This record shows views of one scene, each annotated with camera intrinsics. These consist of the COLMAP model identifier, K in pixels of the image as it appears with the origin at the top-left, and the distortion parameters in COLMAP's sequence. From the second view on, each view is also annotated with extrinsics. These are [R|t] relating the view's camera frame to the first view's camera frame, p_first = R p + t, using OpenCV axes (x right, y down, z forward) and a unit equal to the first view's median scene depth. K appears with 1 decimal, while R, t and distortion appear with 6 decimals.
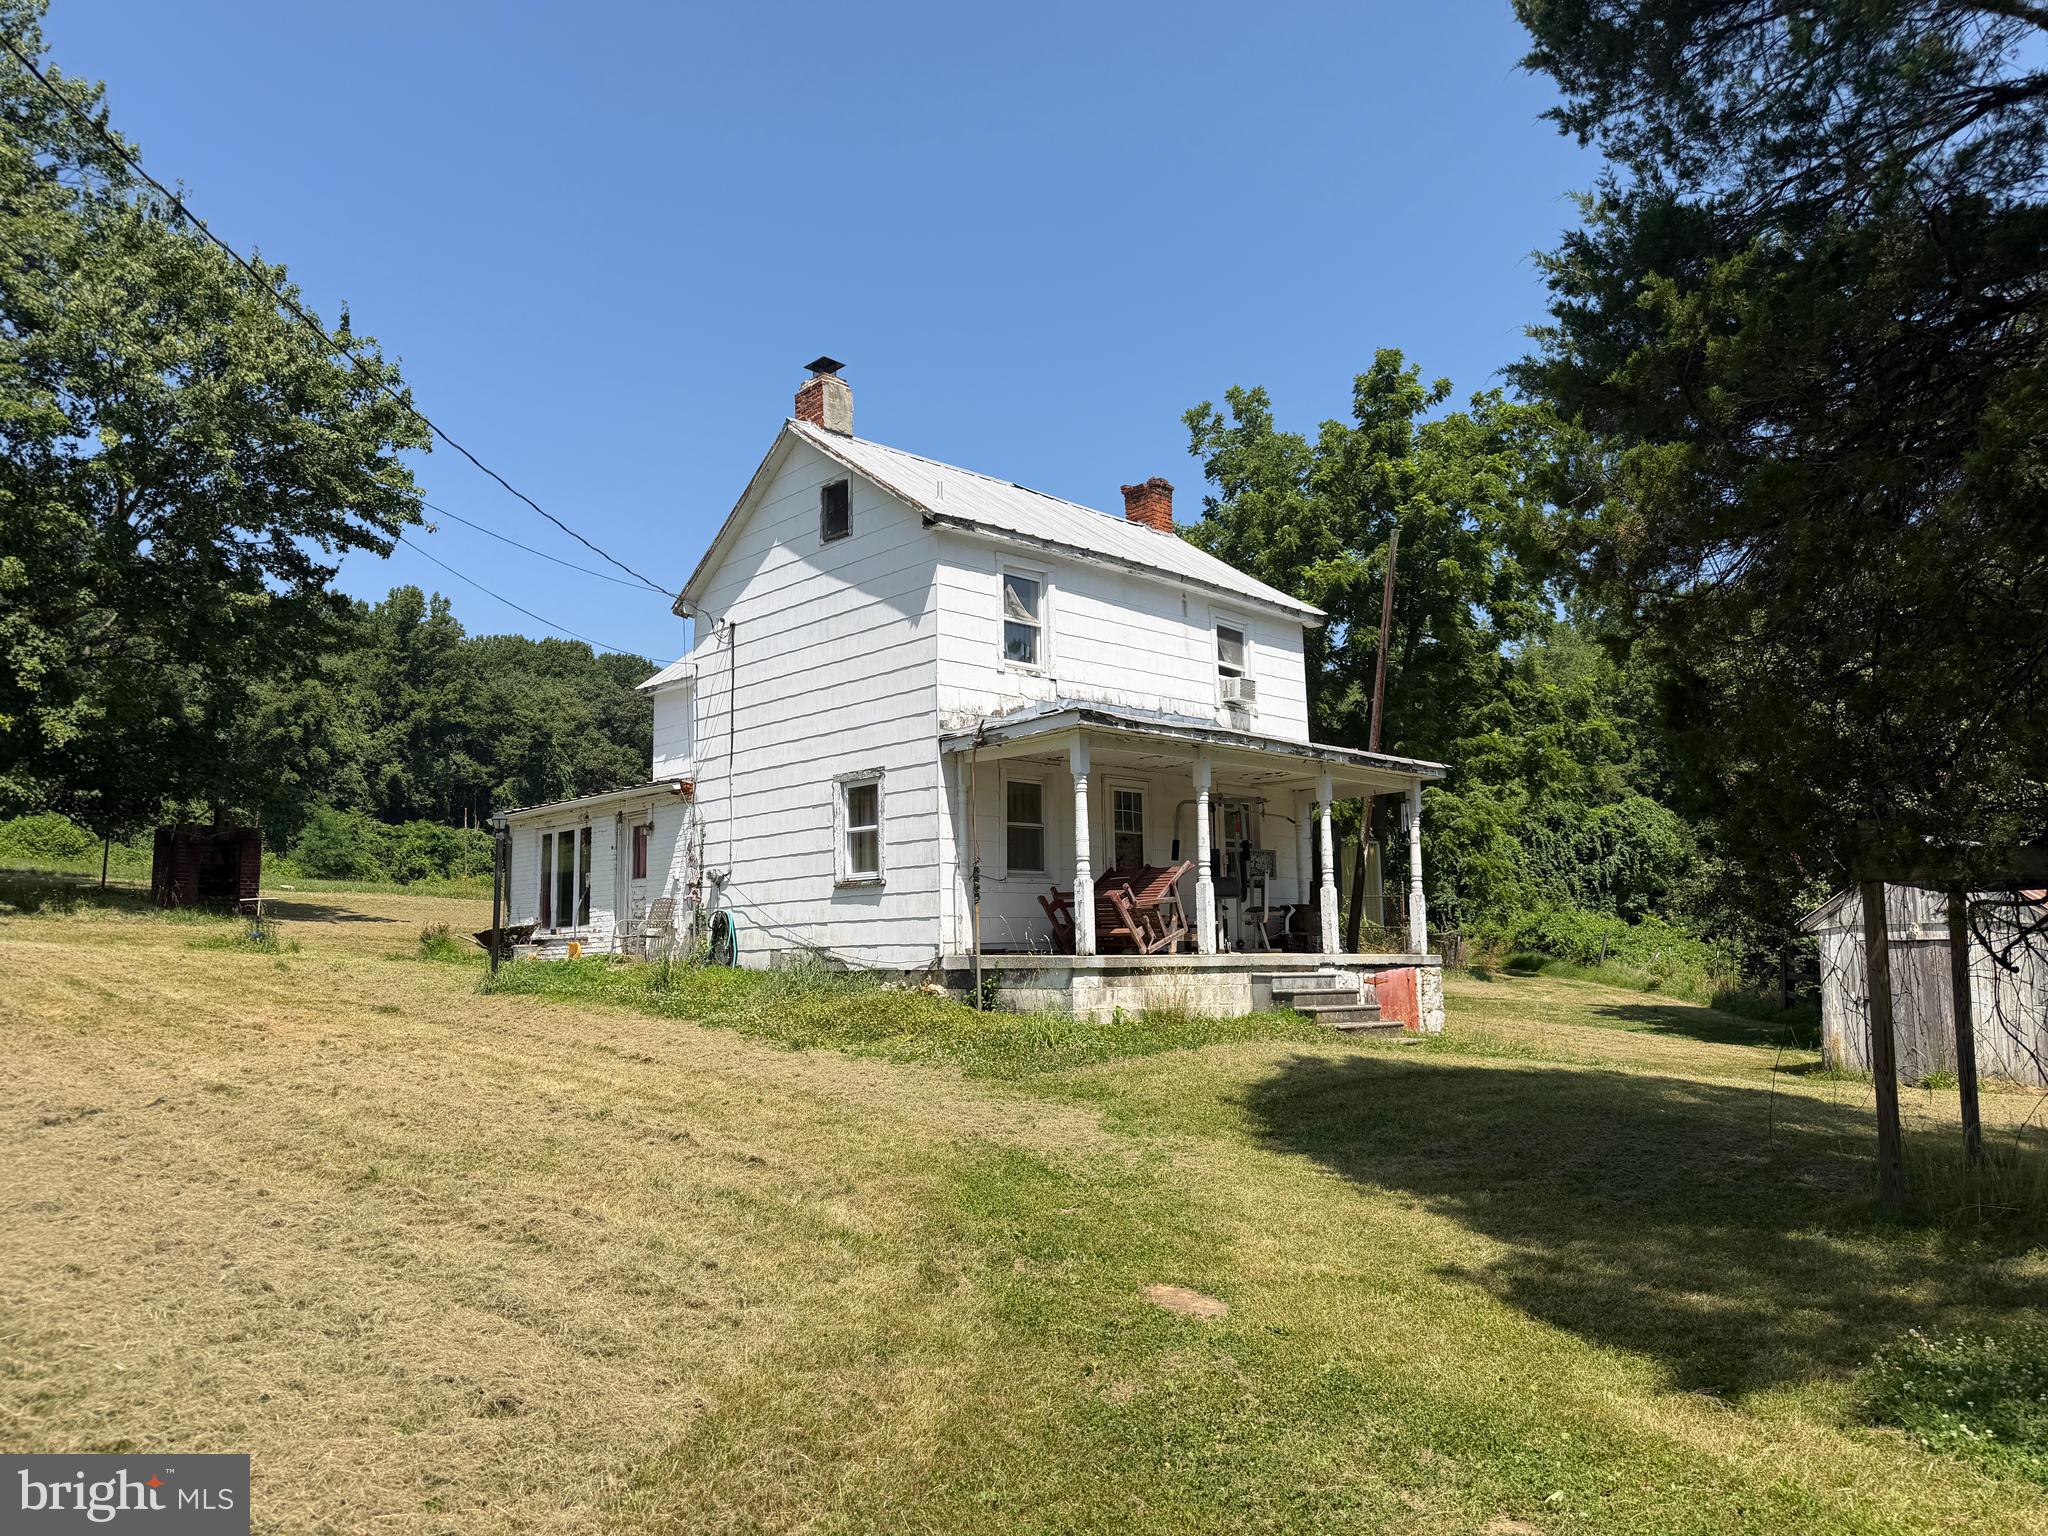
lens RADIAL K [[1443.2, 0, 1021.5], [0, 1443.2, 764.7], [0, 0, 1]] dist [0.028112, -0.036139]
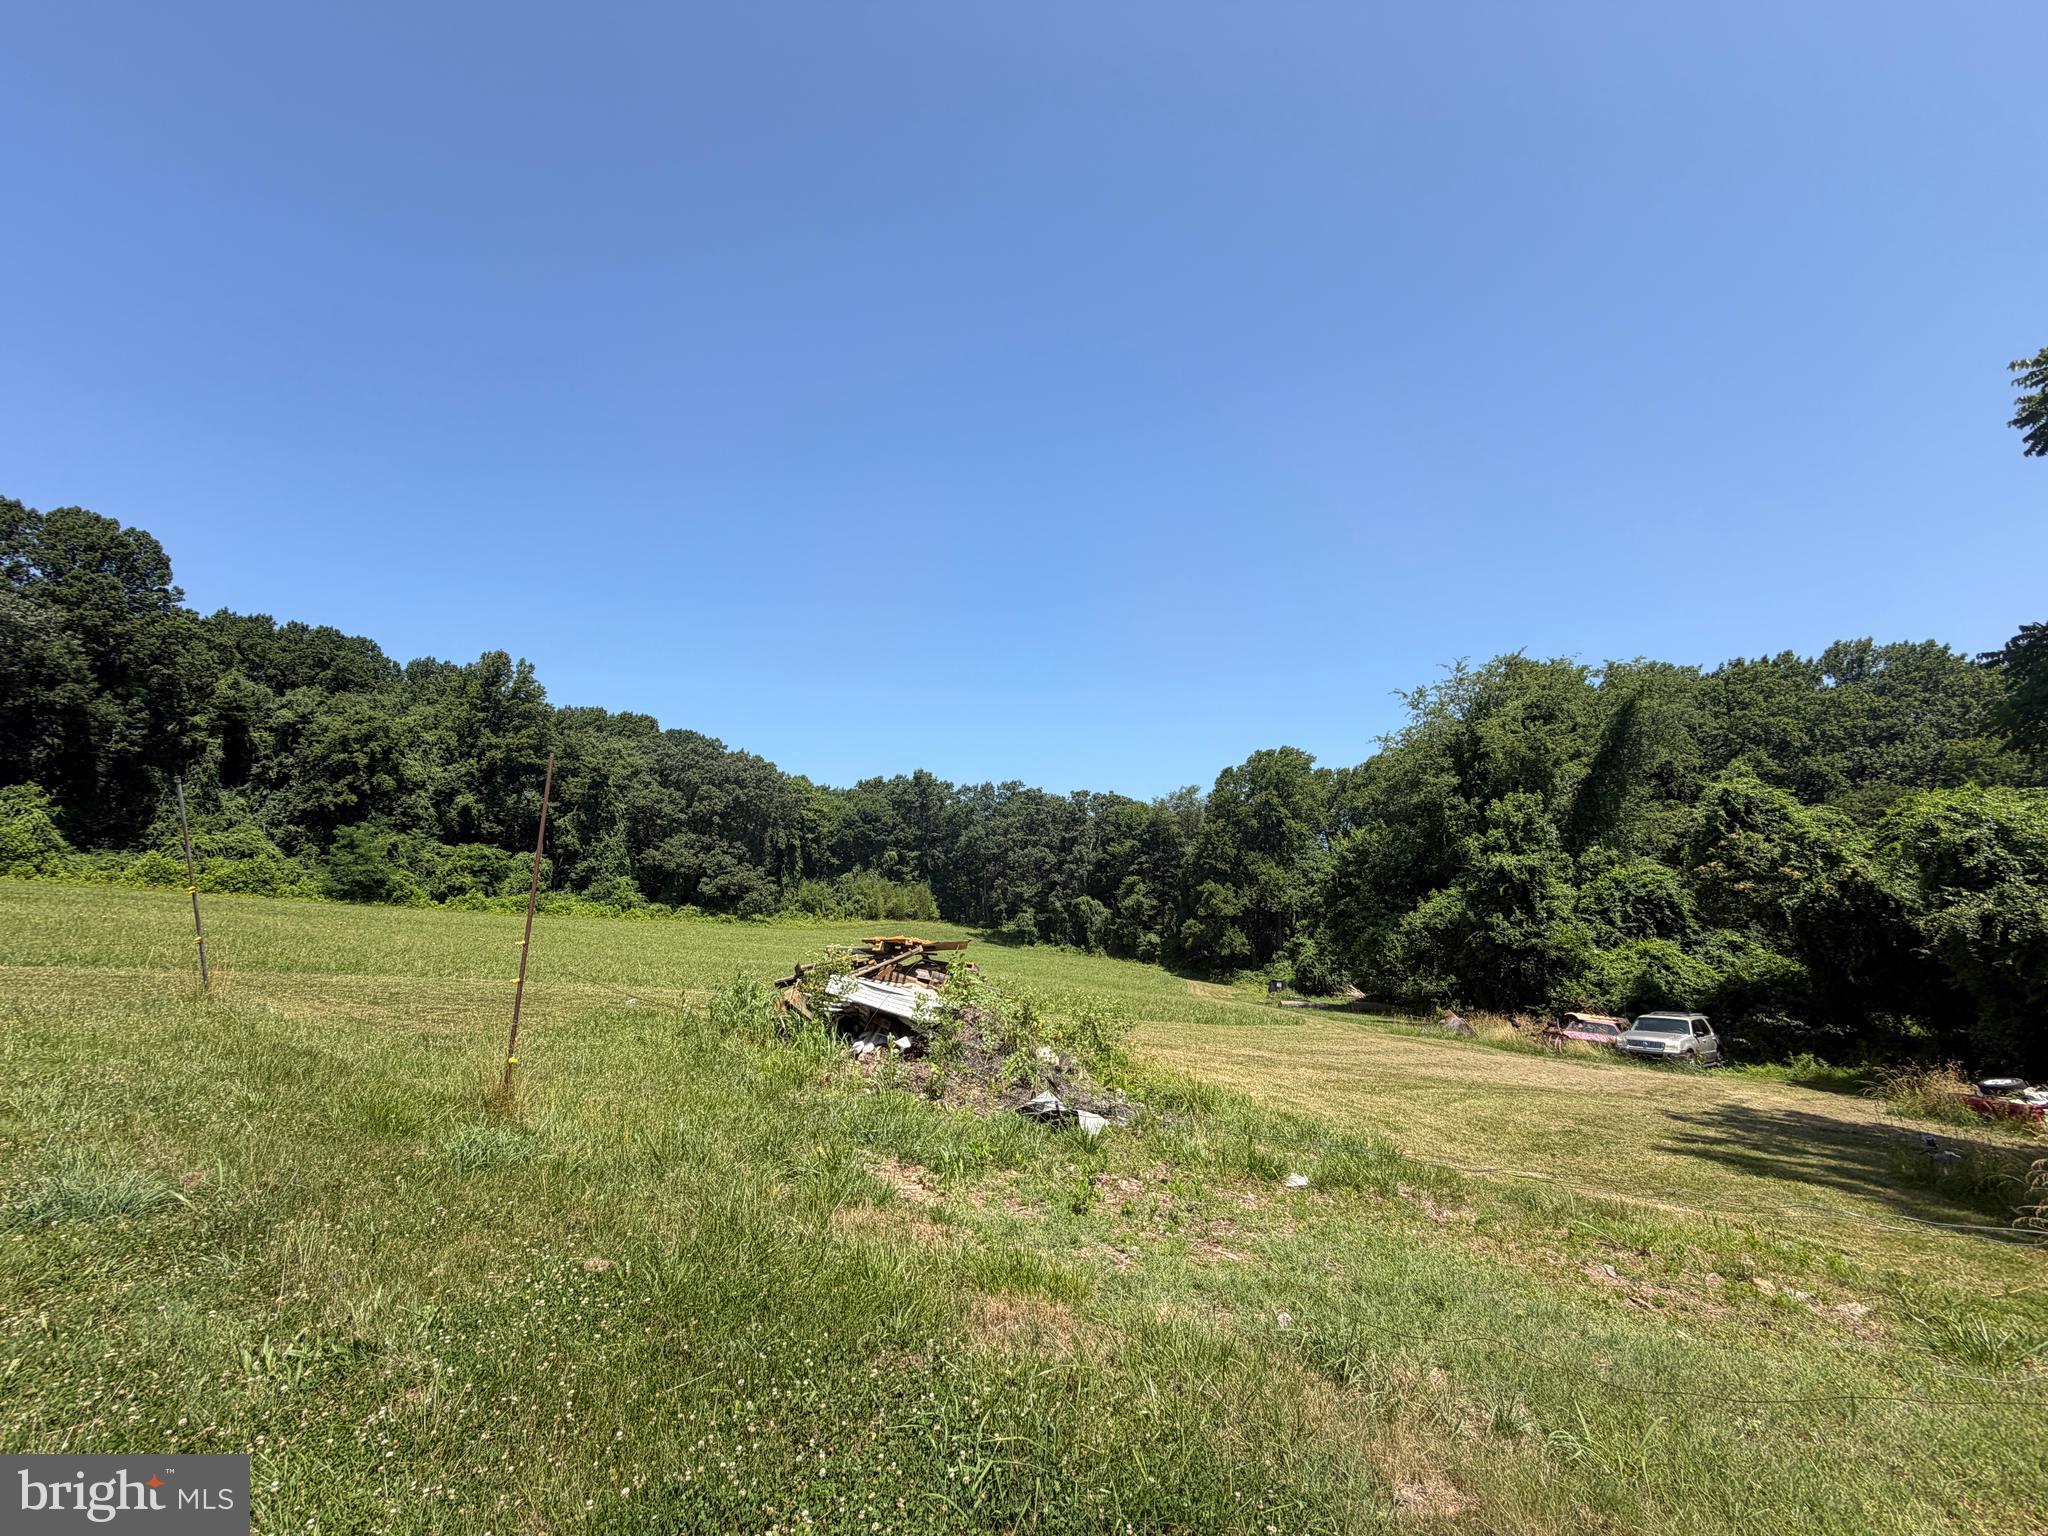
lens RADIAL K [[814.0, 0, 1022.0], [0, 814.0, 765.3], [0, 0, 1]] dist [0.000146, 0.000336]
pose [[0.992883, 0.047059, 0.109398, -0.082274], [-0.037299, 0.995278, -0.089610, 0.024000], [-0.113099, 0.084891, 0.989951, 0.405106]]
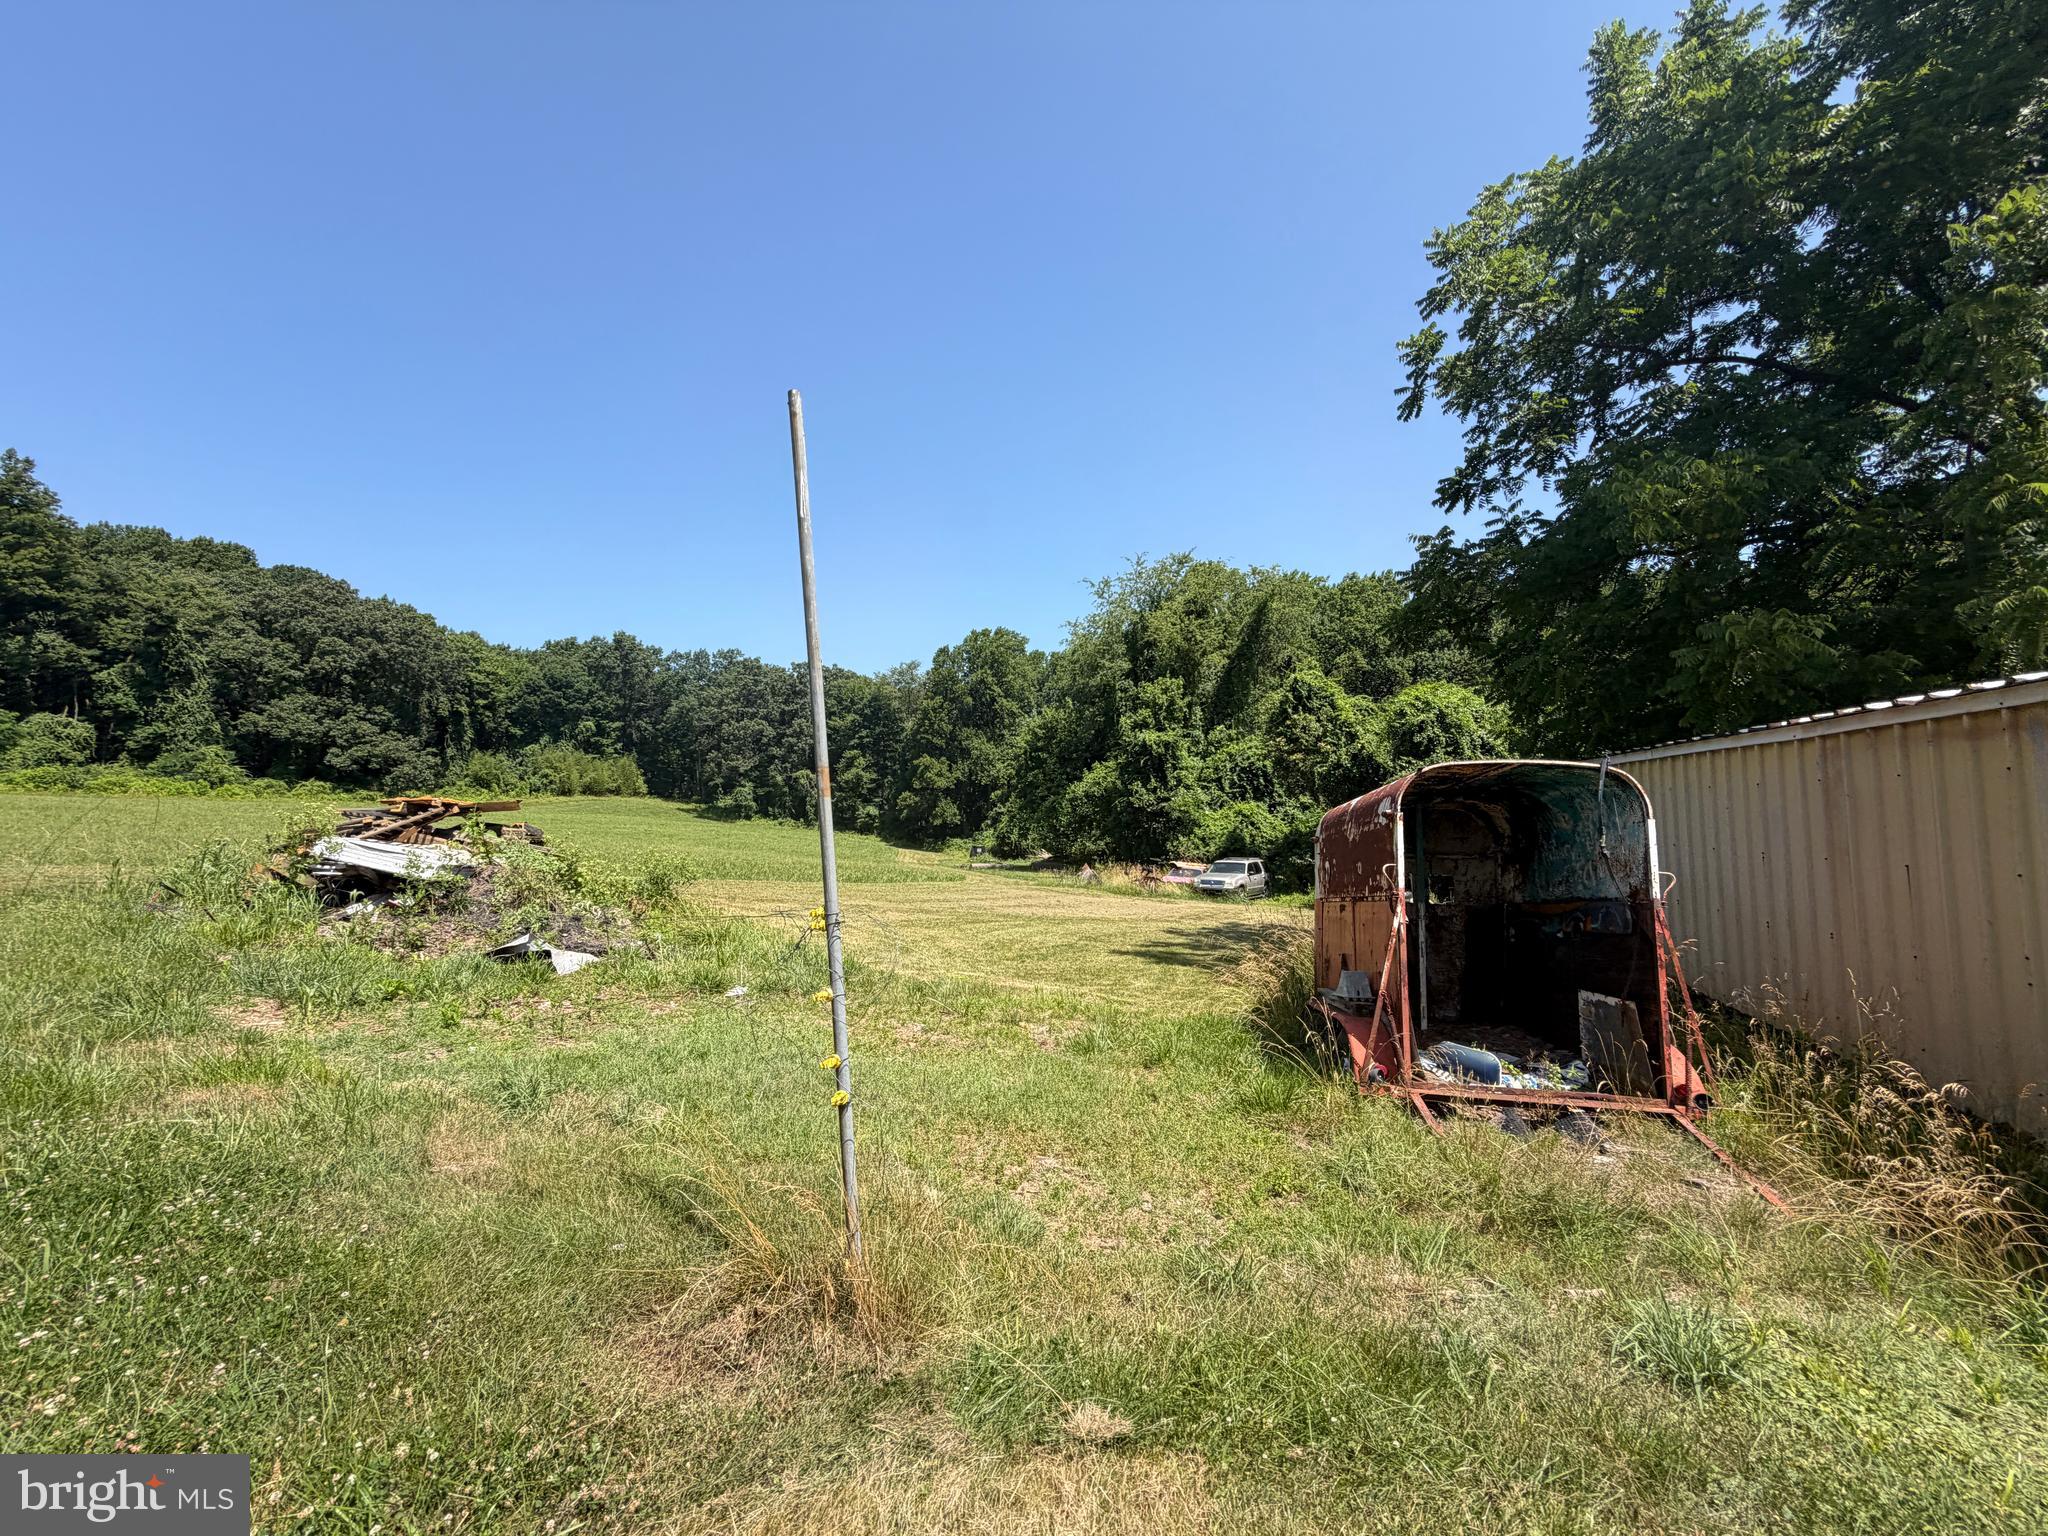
lens RADIAL K [[814.0, 0, 1022.0], [0, 814.0, 765.3], [0, 0, 1]] dist [0.000146, 0.000336]
pose [[0.907524, 0.031606, 0.418809, -0.061718], [-0.056409, 0.997302, 0.046971, 0.024496], [-0.416194, -0.066252, 0.906859, 0.392786]]
